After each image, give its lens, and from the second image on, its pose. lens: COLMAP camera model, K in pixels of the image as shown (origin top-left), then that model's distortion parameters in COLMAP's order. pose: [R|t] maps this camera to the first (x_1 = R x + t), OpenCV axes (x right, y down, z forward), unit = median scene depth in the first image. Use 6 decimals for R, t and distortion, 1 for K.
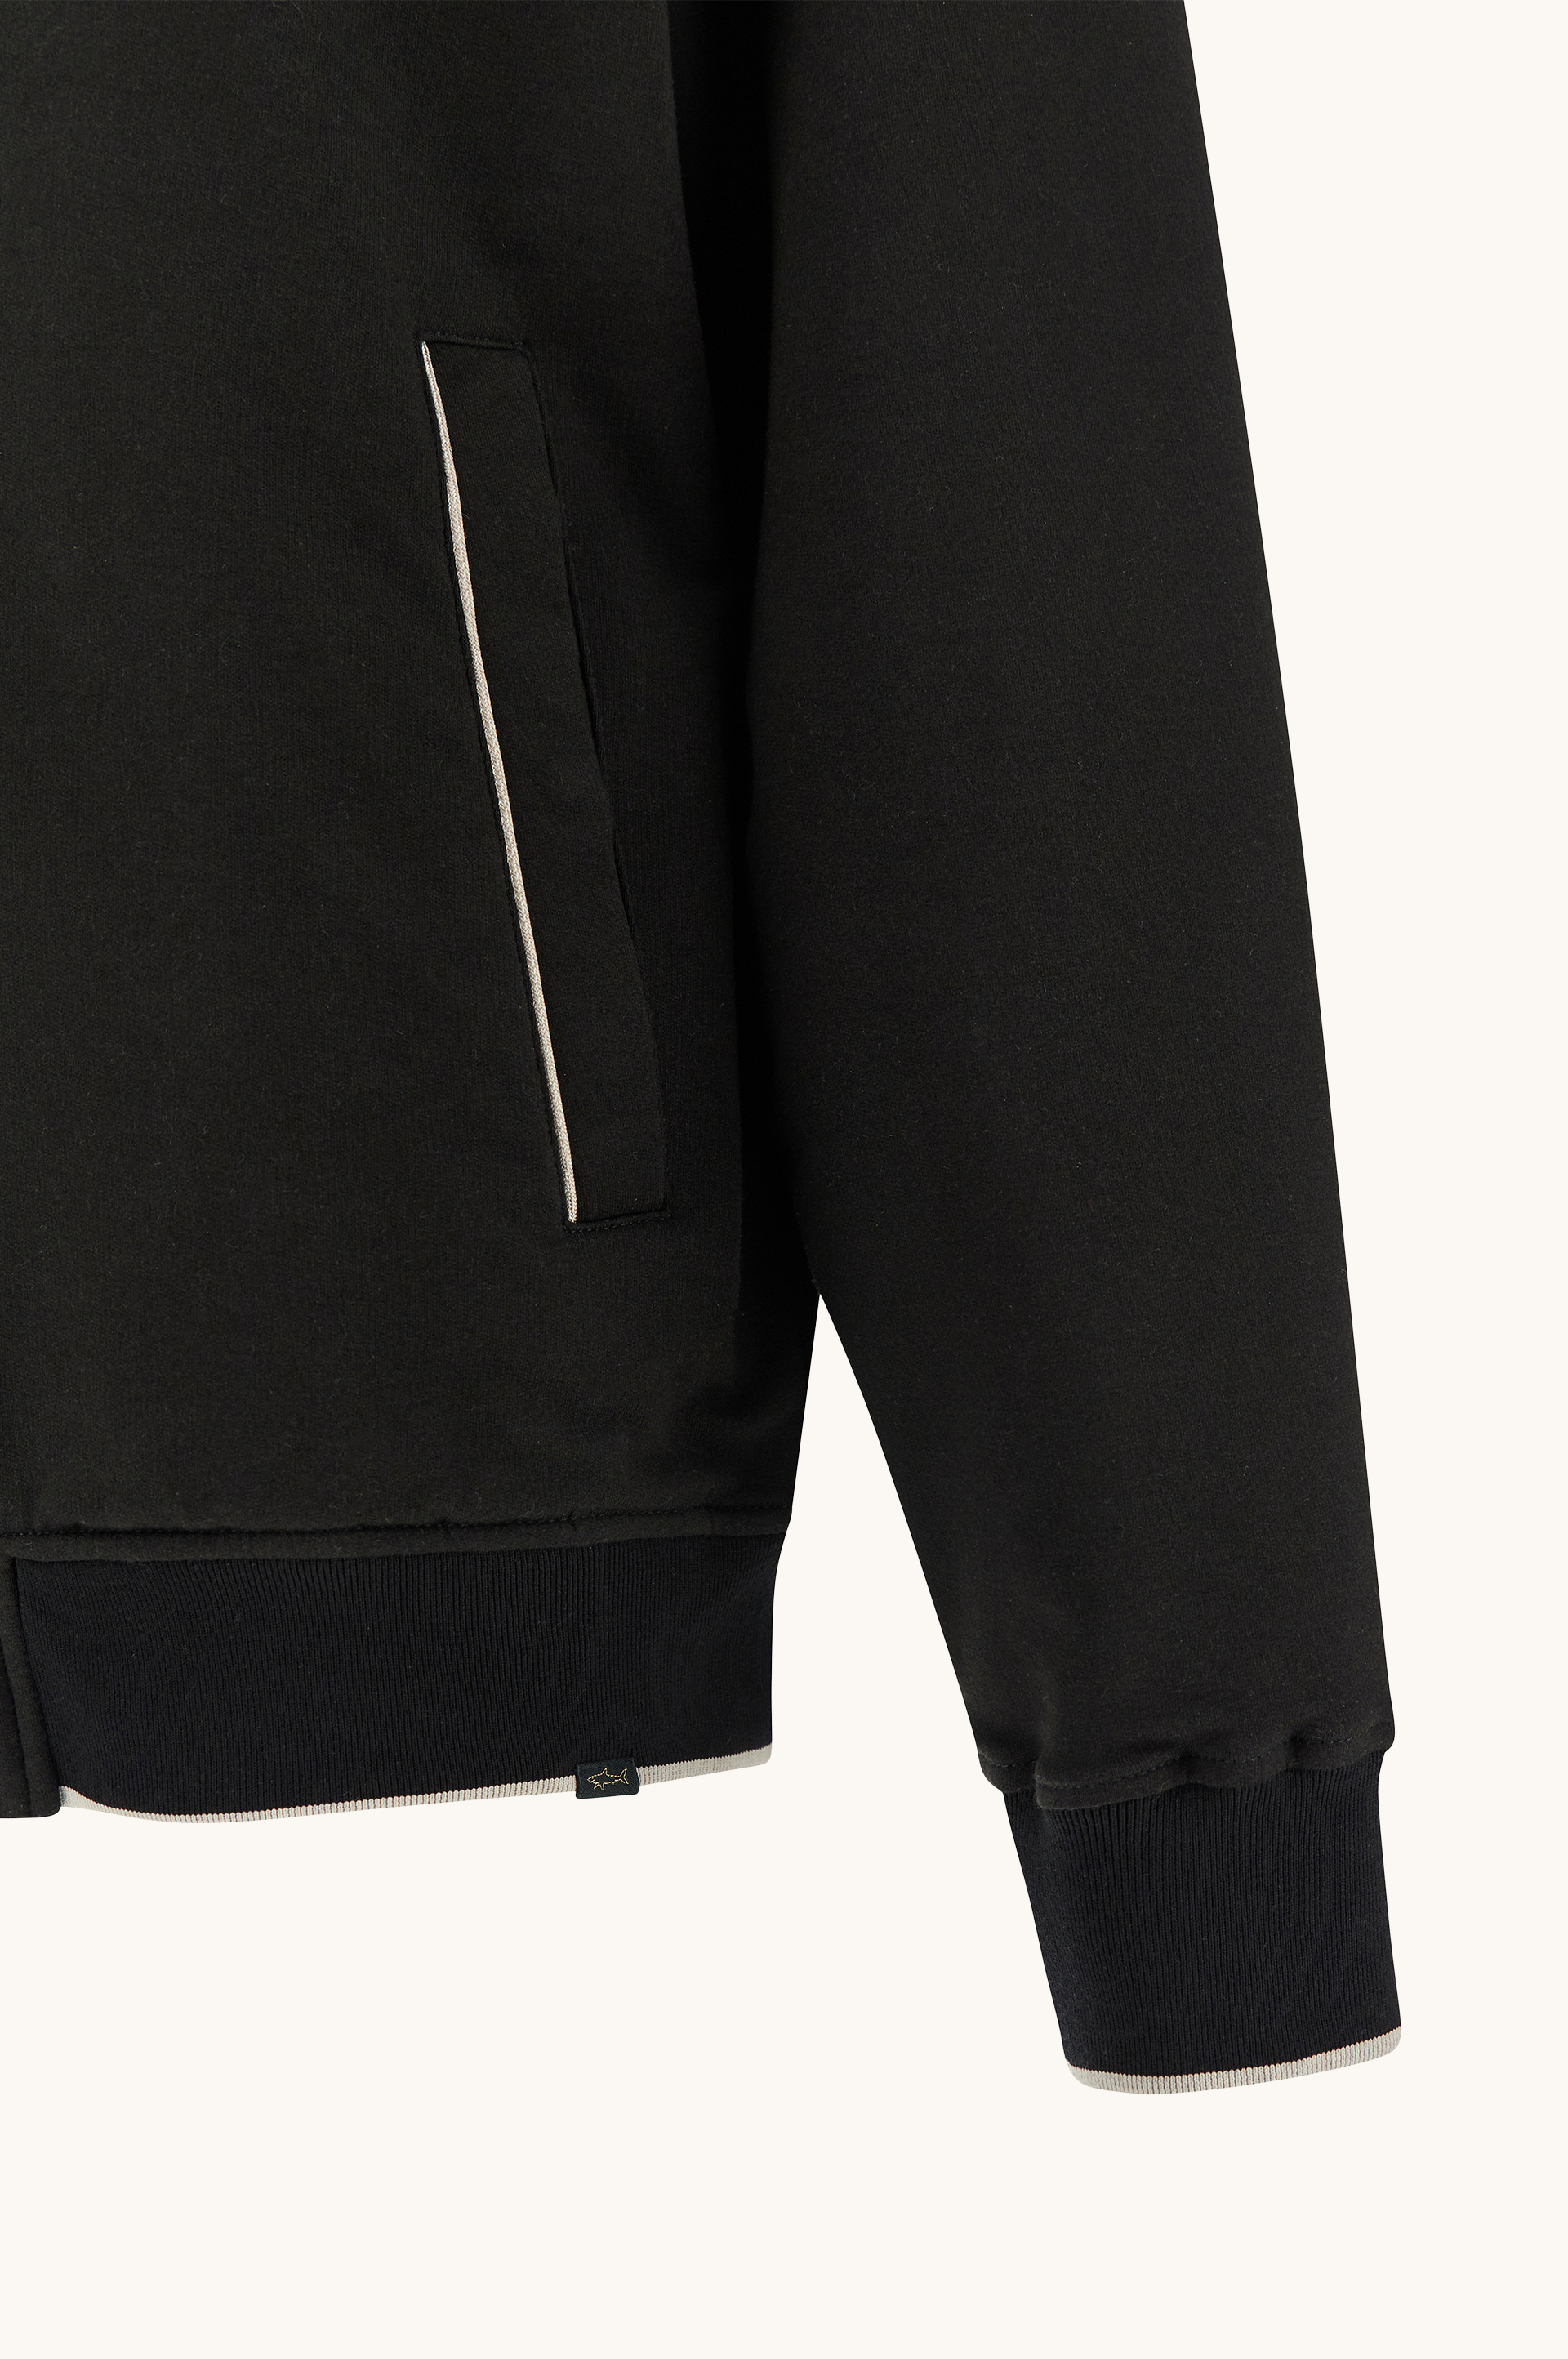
lens RADIAL K [[2599.1, 0, 783.6], [0, 2599.1, 1179.6], [0, 0, 1]] dist [-0.039218, 0.000000]
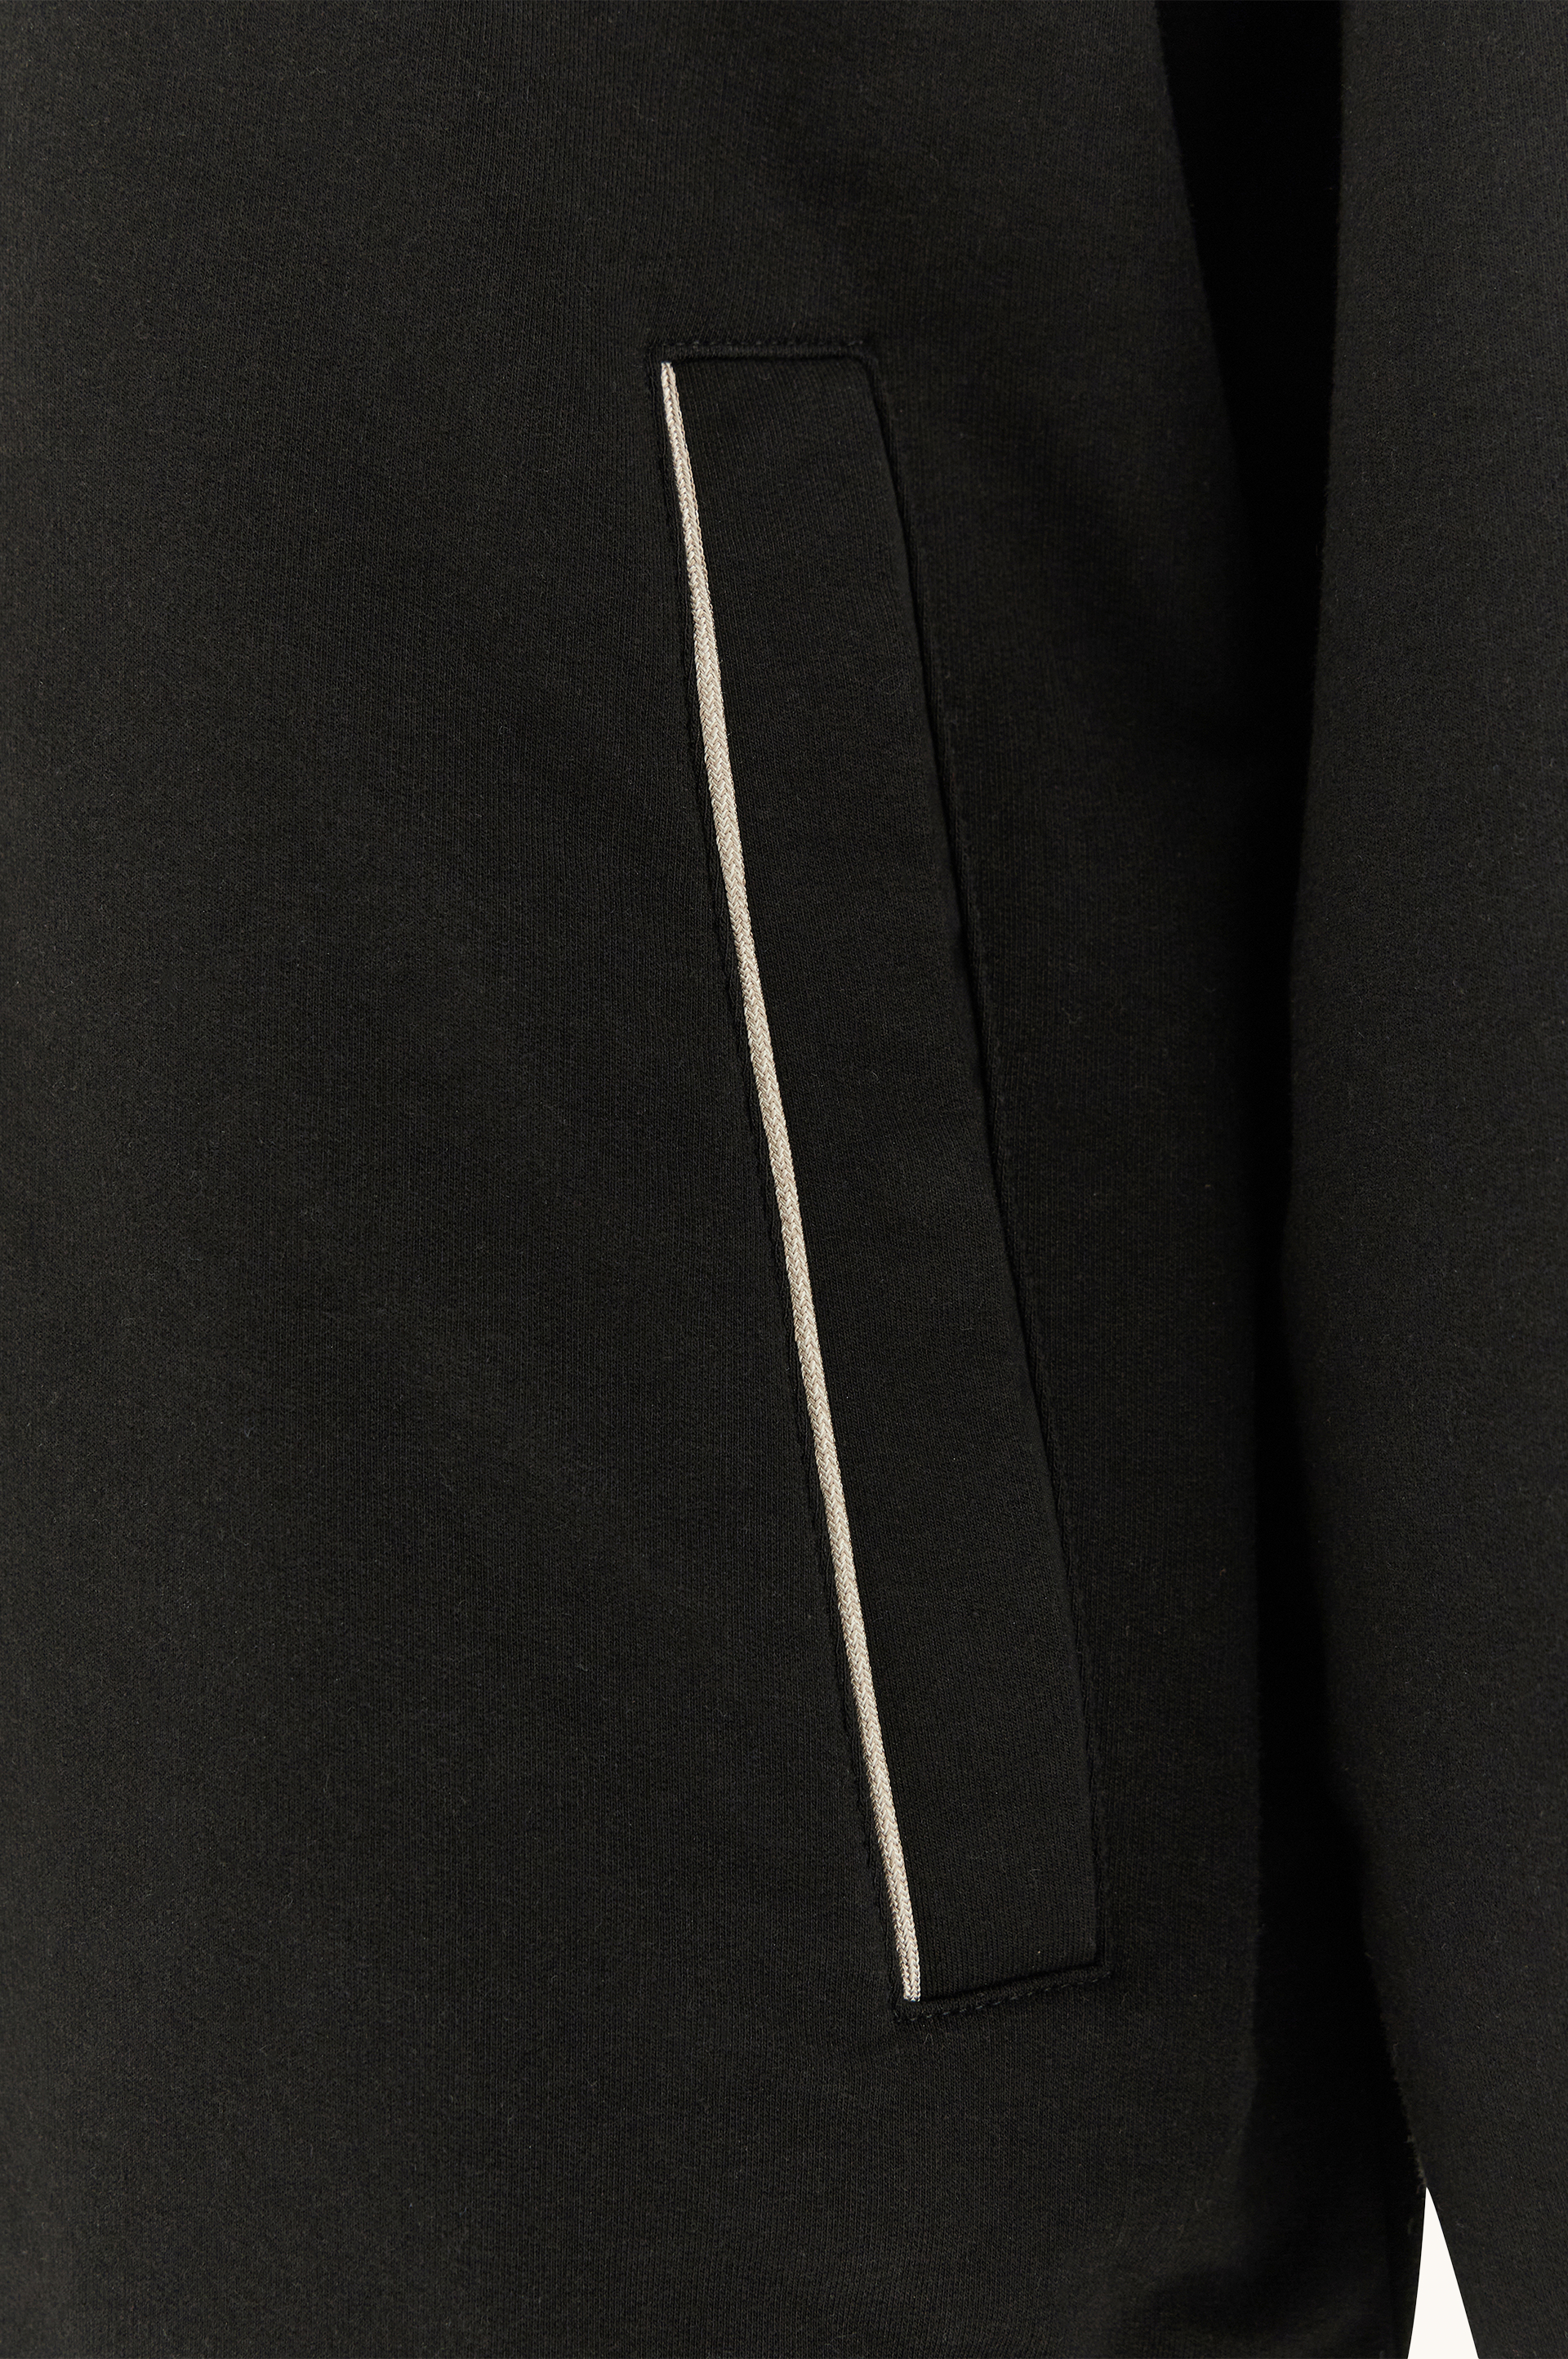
lens RADIAL K [[3941.3, 0, 783.9], [0, 3941.3, 1179.1], [0, 0, 1]] dist [-0.068791, 0.000000]
pose [[0.966708, 0.018208, -0.255232, 0.098777], [-0.014013, 0.999735, 0.018246, -0.170298], [0.255497, -0.014062, 0.966708, 0.211069]]
